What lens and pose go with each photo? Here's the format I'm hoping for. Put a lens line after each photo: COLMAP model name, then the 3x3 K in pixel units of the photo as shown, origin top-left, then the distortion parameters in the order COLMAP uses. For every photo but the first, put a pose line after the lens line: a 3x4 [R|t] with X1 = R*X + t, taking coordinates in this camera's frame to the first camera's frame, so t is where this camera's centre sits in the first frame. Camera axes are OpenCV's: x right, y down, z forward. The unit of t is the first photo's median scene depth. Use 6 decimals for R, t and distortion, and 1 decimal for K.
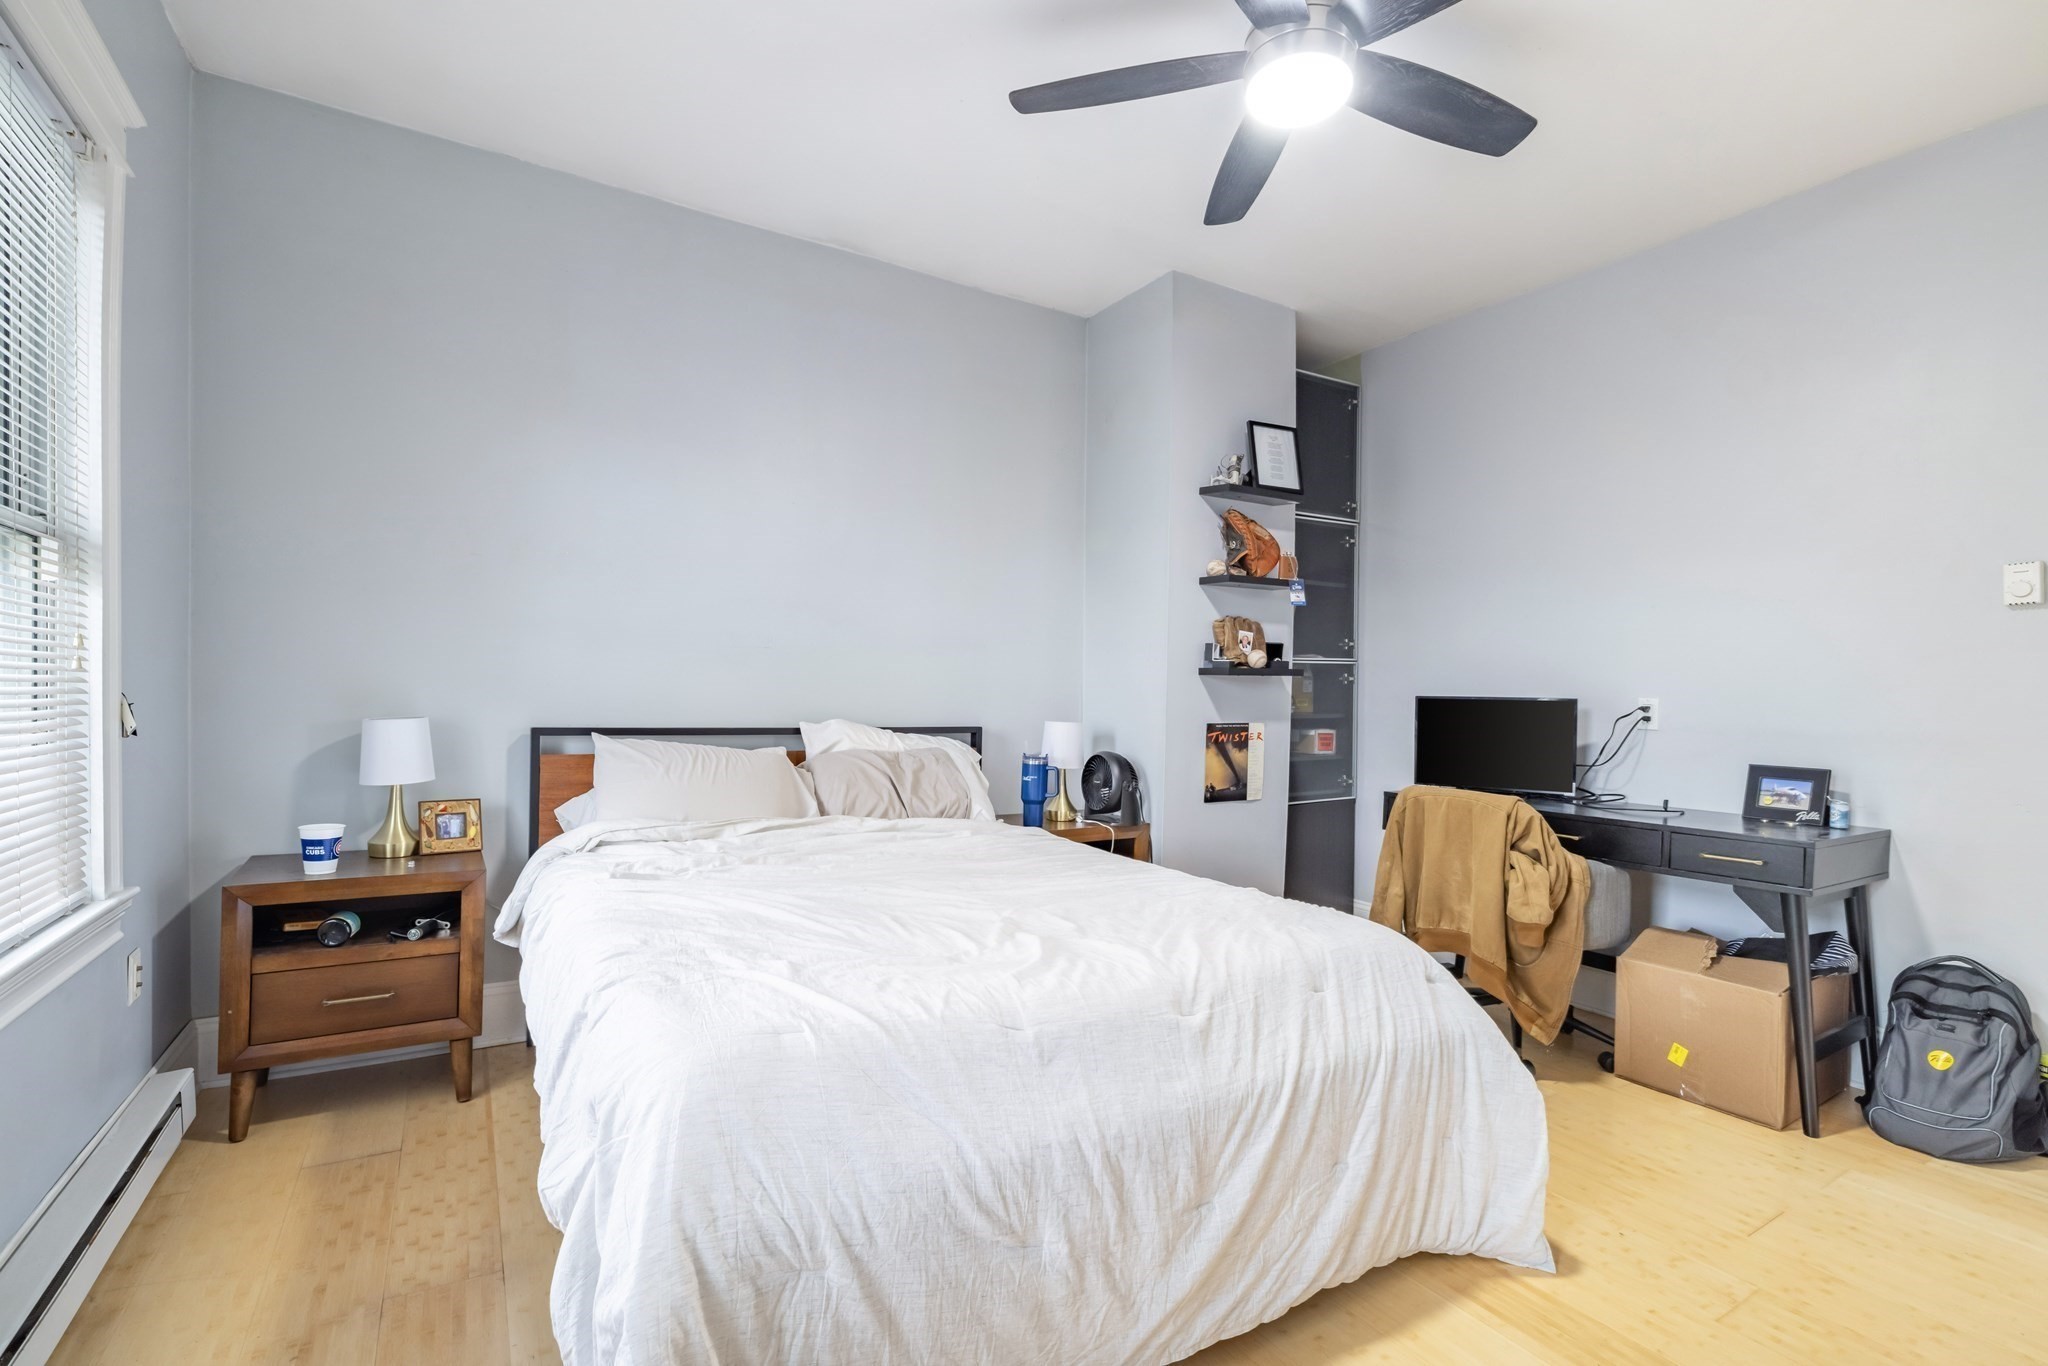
lens RADIAL K [[935.9, 0, 1034.3], [0, 935.9, 689.9], [0, 0, 1]] dist [-0.015206, -0.000261]
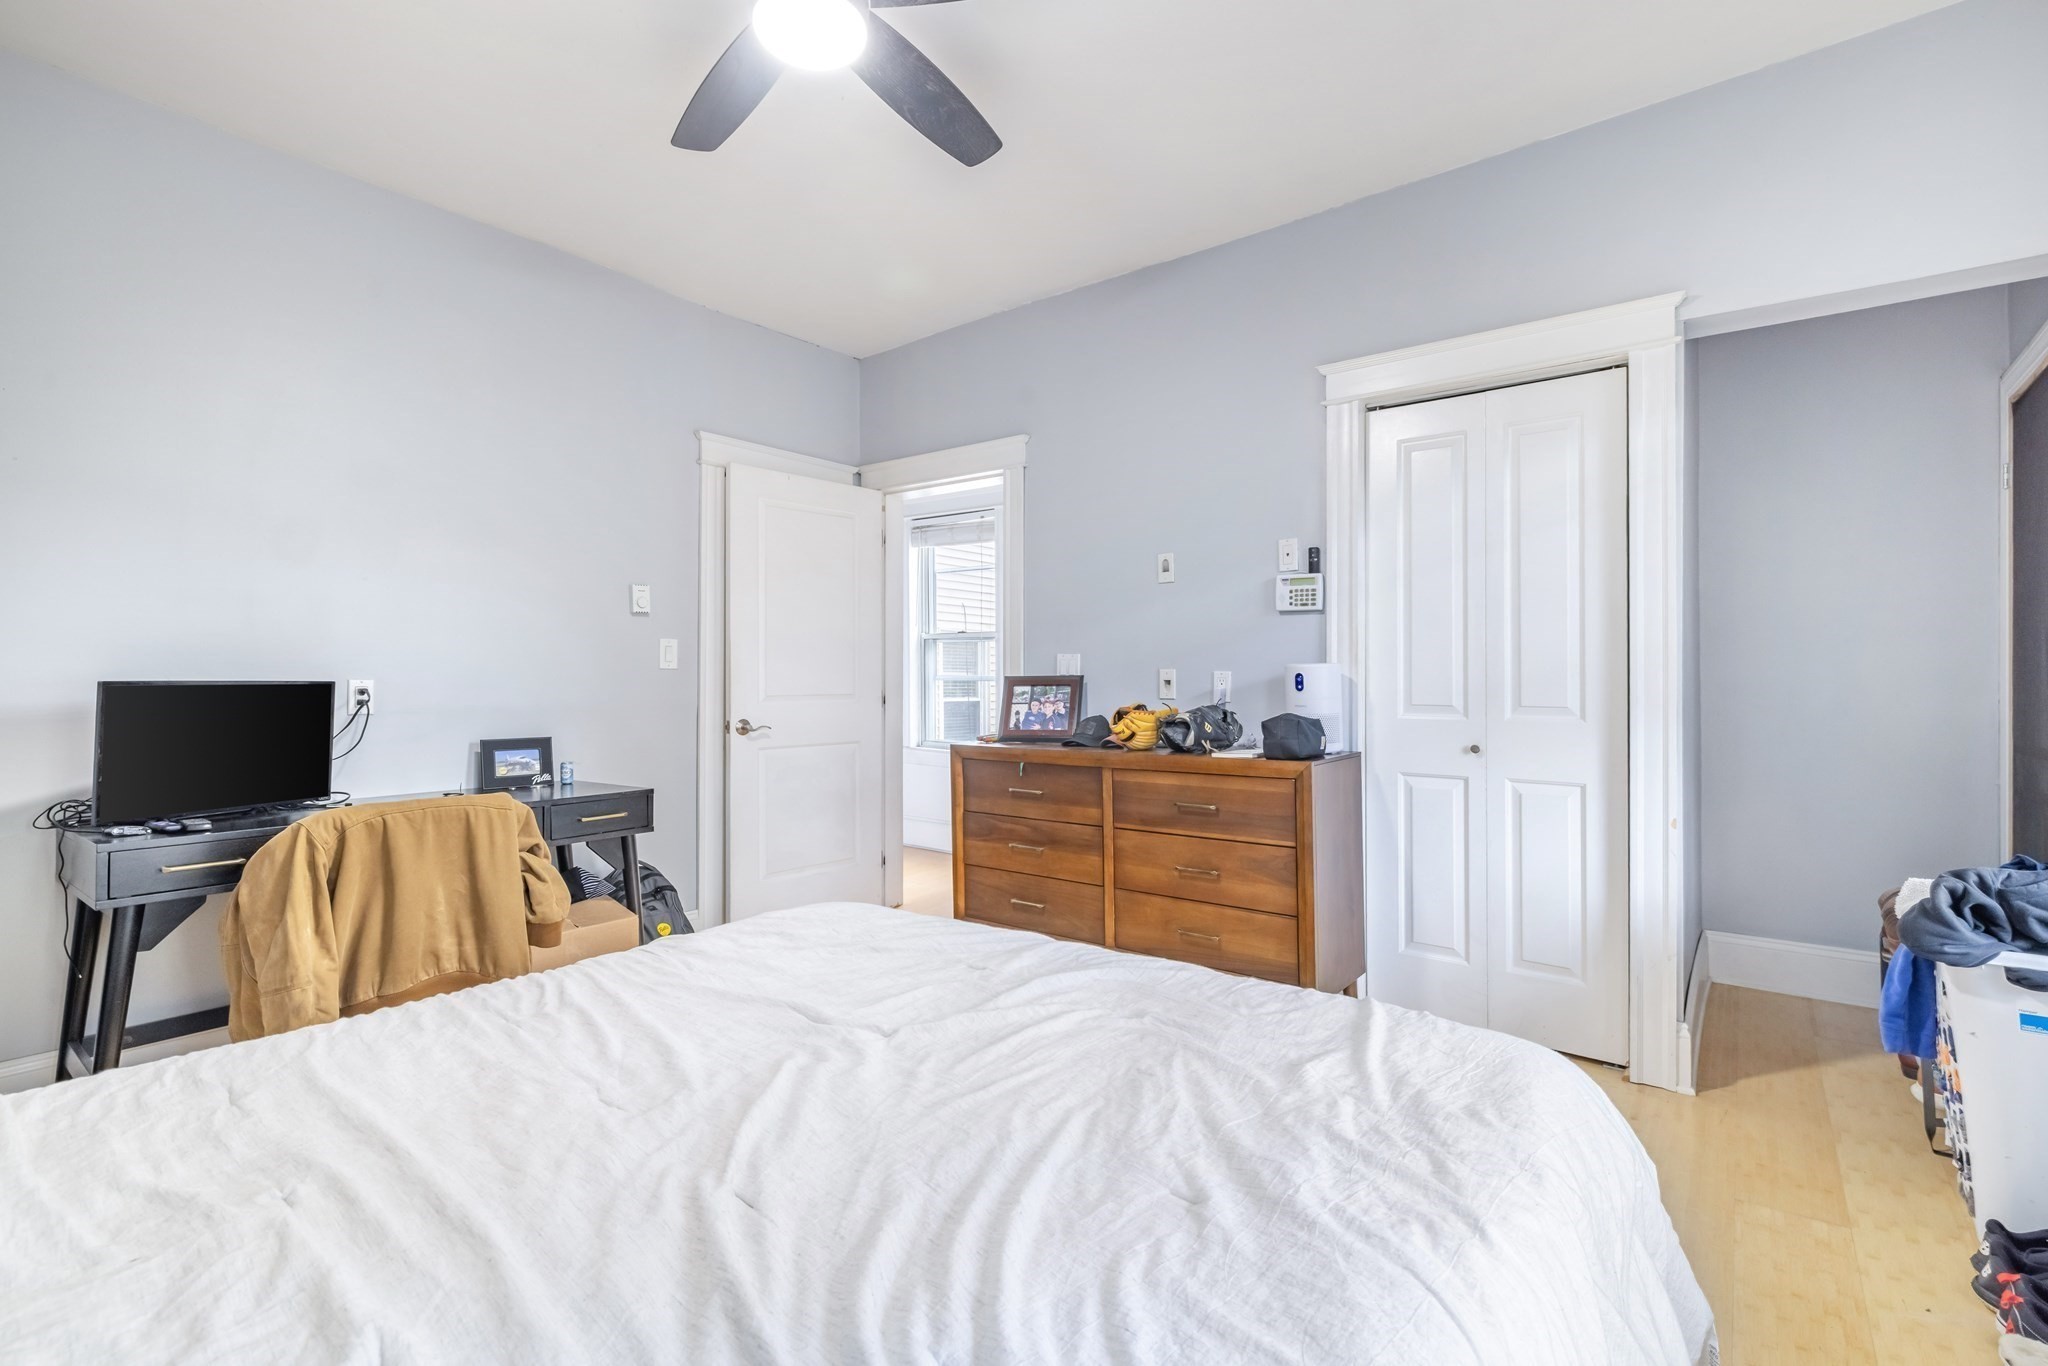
lens RADIAL K [[900.7, 0, 1045.2], [0, 900.7, 680.2], [0, 0, 1]] dist [0.004144, 0.000344]
pose [[-0.361622, -0.012743, 0.932238, -0.483187], [-0.009254, 0.999906, 0.010078, -0.006584], [-0.932279, -0.004983, -0.361706, 0.833086]]
